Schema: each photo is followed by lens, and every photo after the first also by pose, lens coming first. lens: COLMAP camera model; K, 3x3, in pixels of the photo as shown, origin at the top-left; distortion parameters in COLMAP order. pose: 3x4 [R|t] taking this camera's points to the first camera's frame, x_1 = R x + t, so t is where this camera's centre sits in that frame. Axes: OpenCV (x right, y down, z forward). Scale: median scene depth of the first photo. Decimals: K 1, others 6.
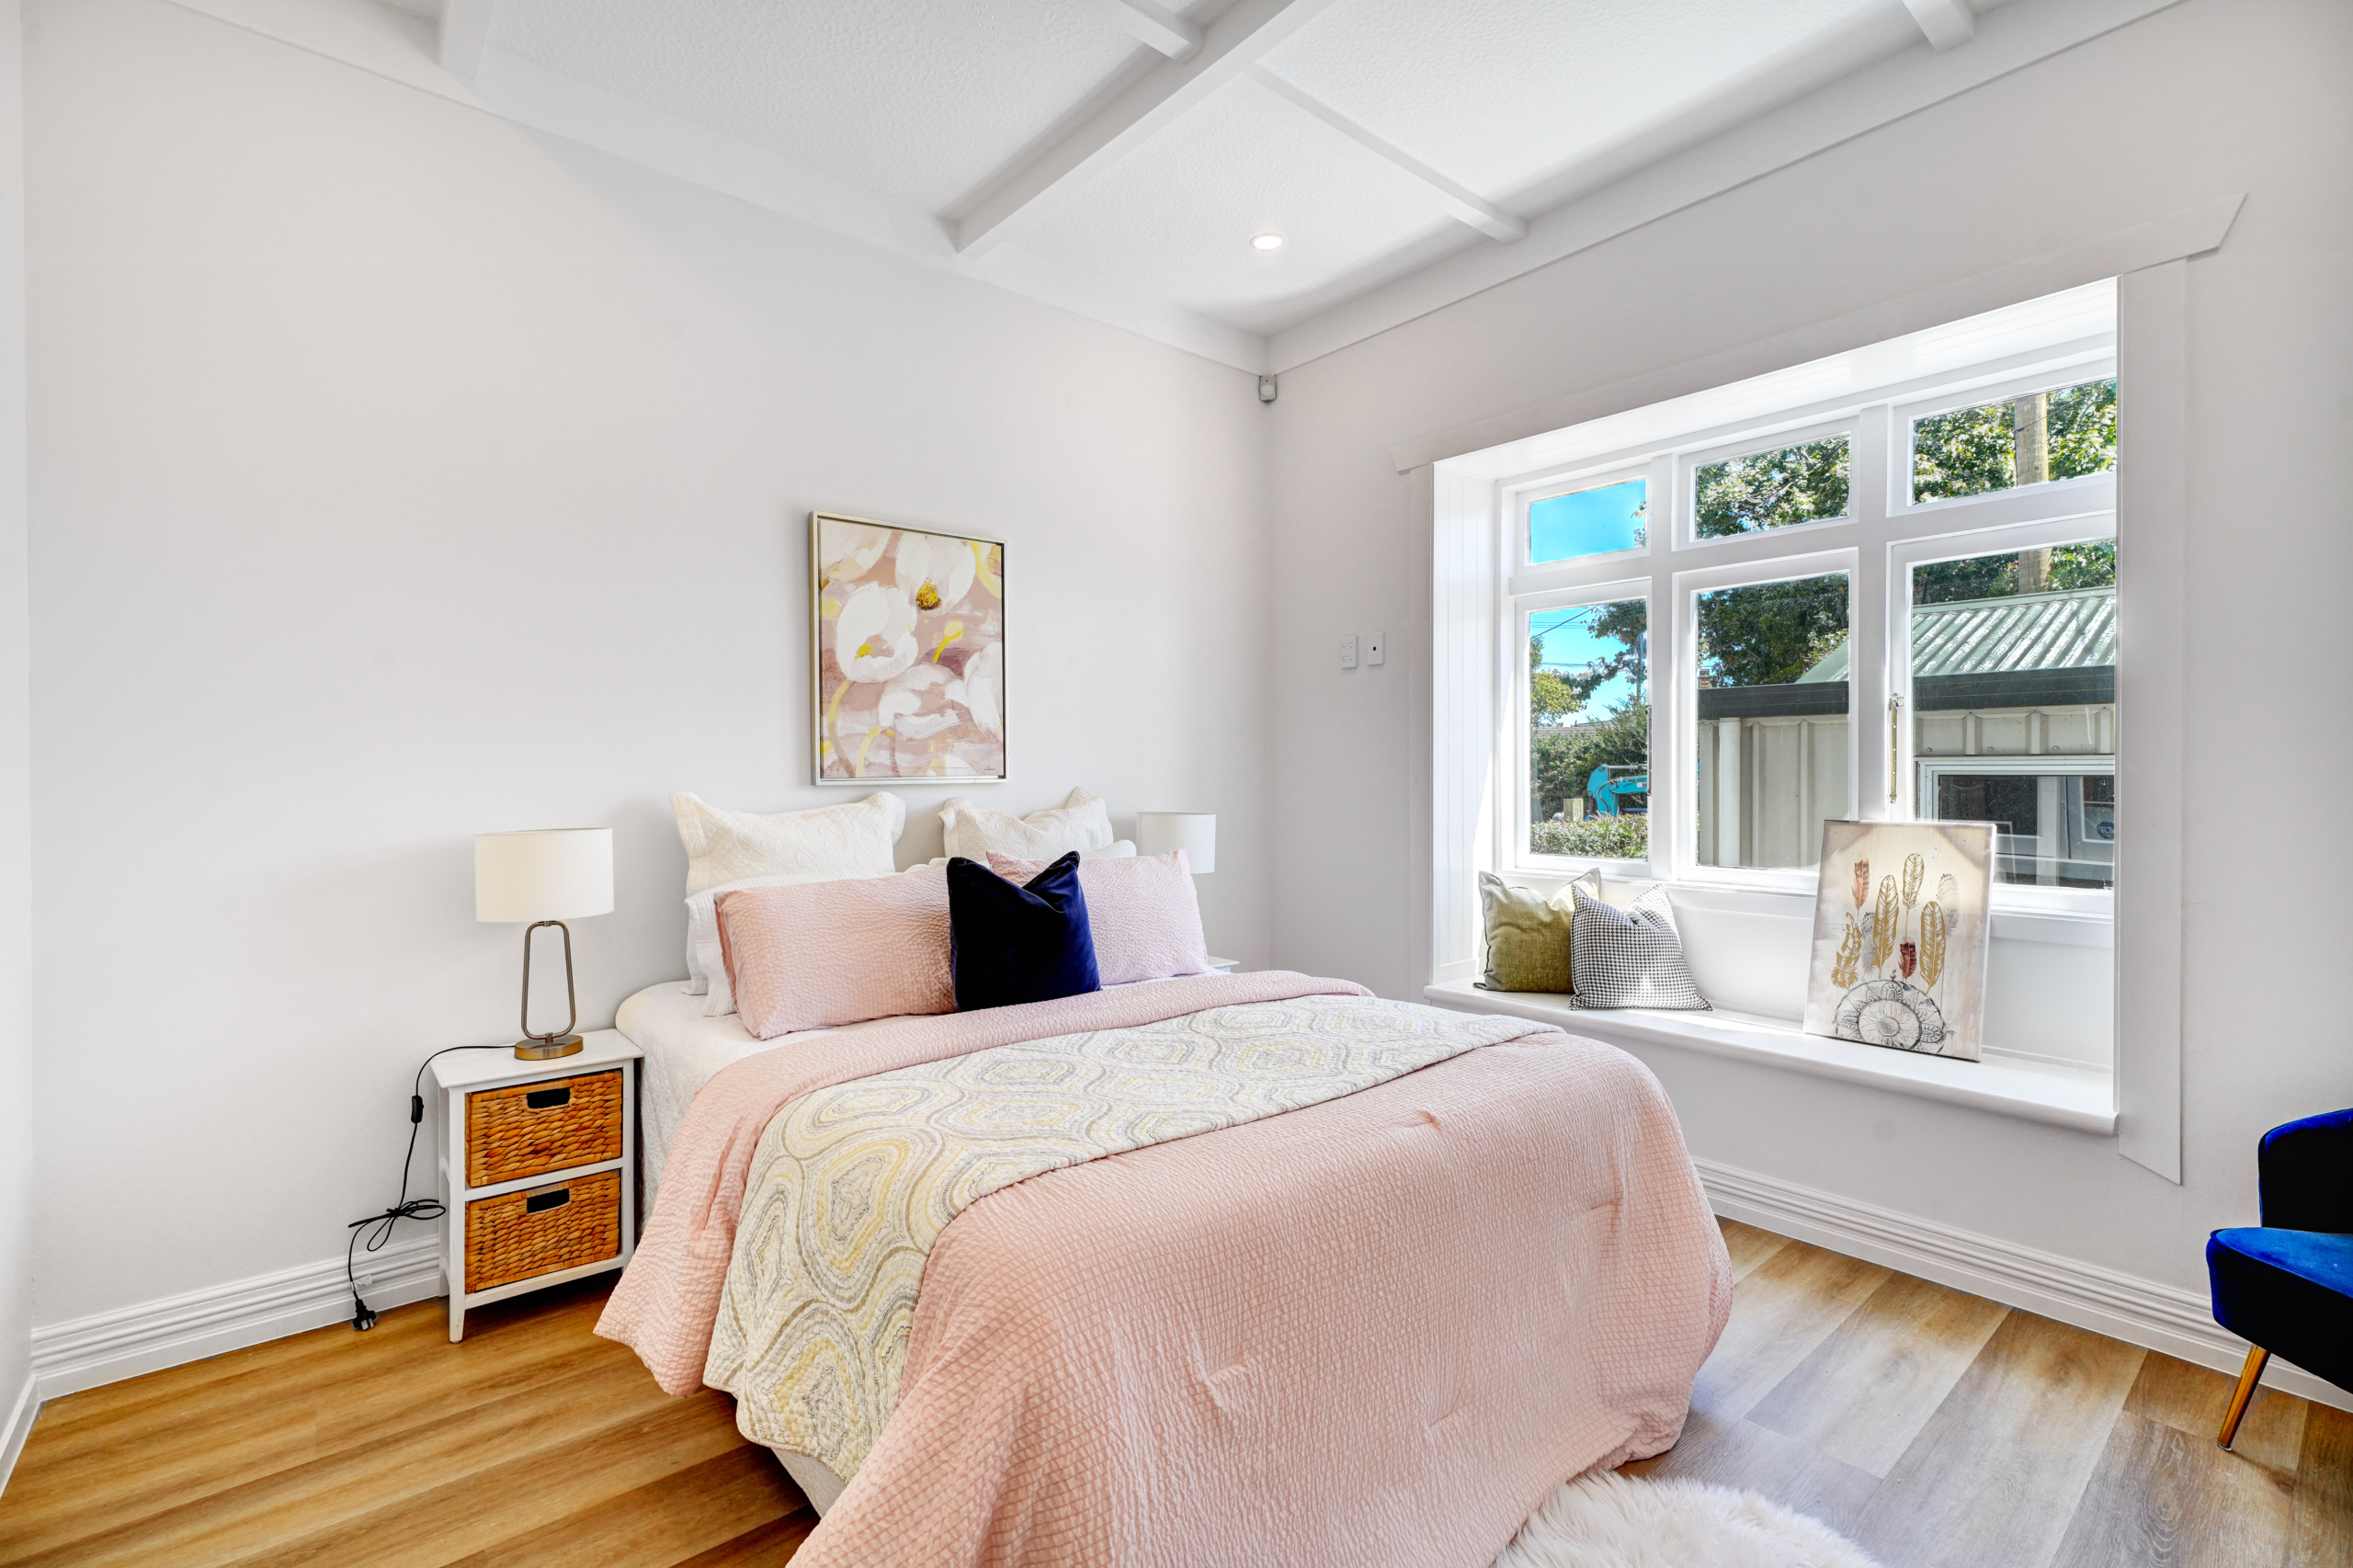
lens RADIAL K [[1055.7, 0, 1176.5], [0, 1055.7, 784.0], [0, 0, 1]] dist [0.000644, 0.000417]
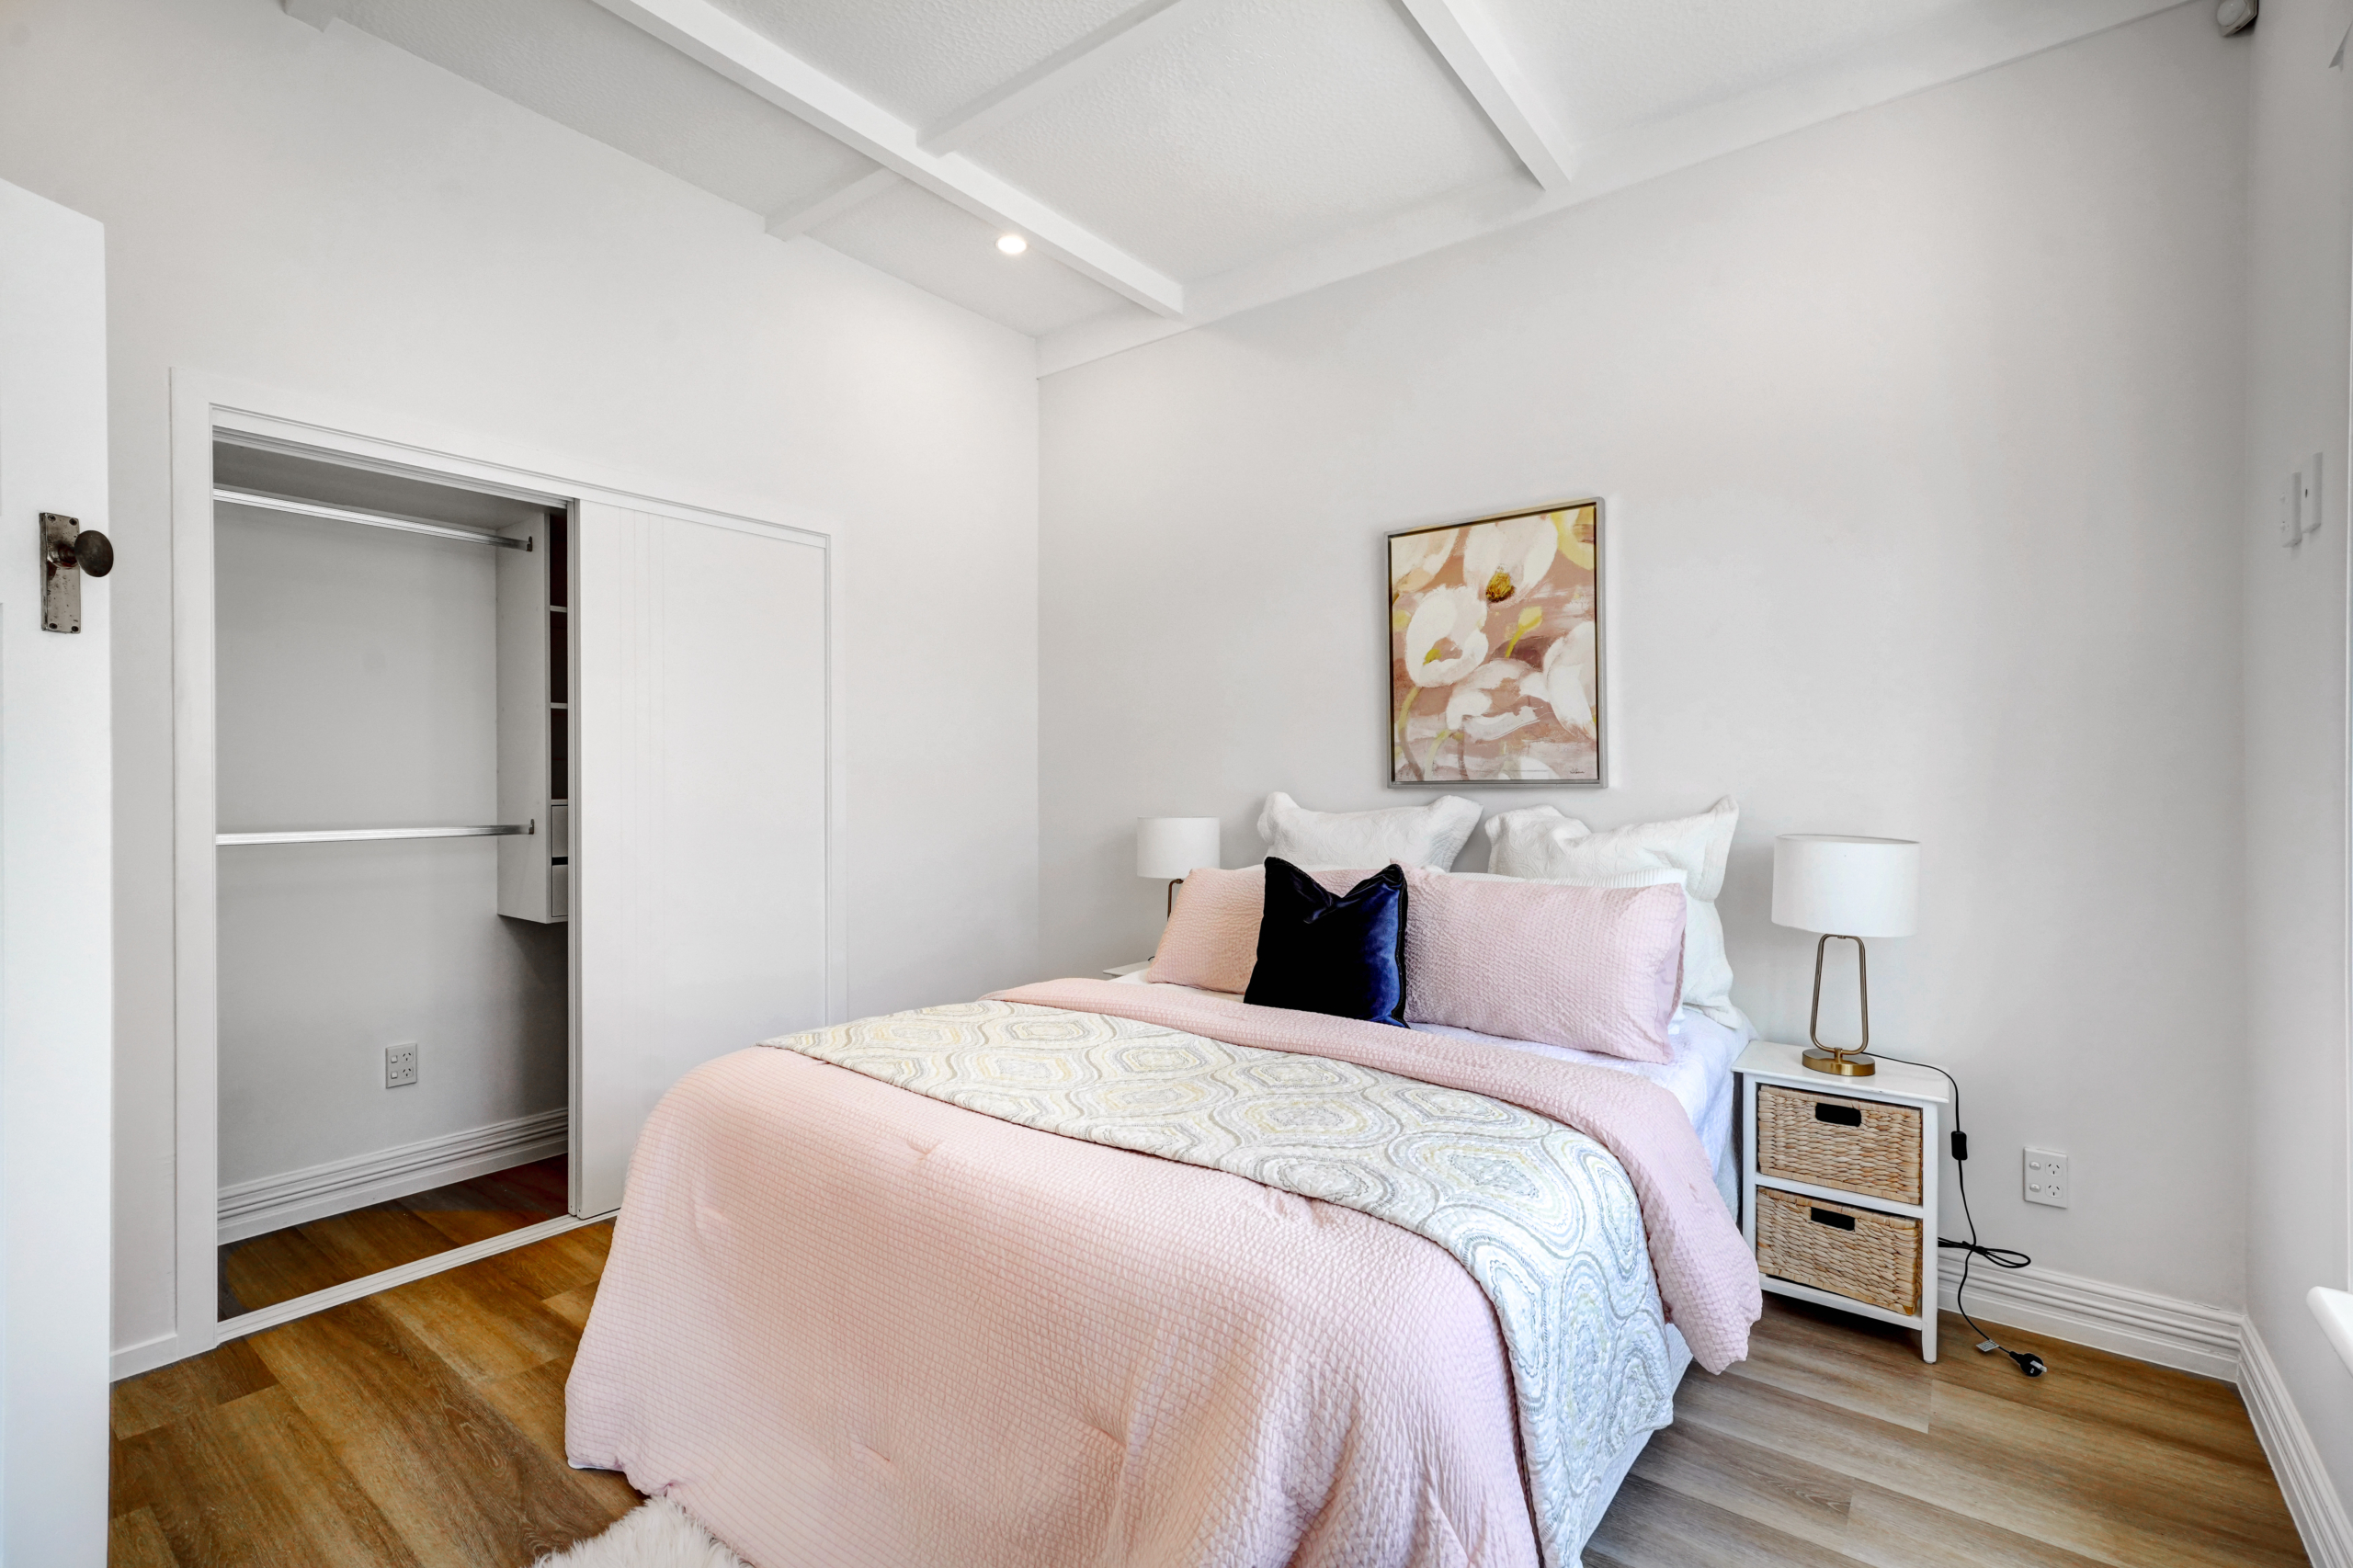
lens RADIAL K [[1055.7, 0, 1176.5], [0, 1055.7, 784.0], [0, 0, 1]] dist [0.000644, 0.000417]
pose [[0.212878, 0.004881, -0.977067, 1.049501], [-0.012785, 0.999916, 0.002210, -0.004466], [0.976995, 0.012022, 0.212922, 0.900856]]
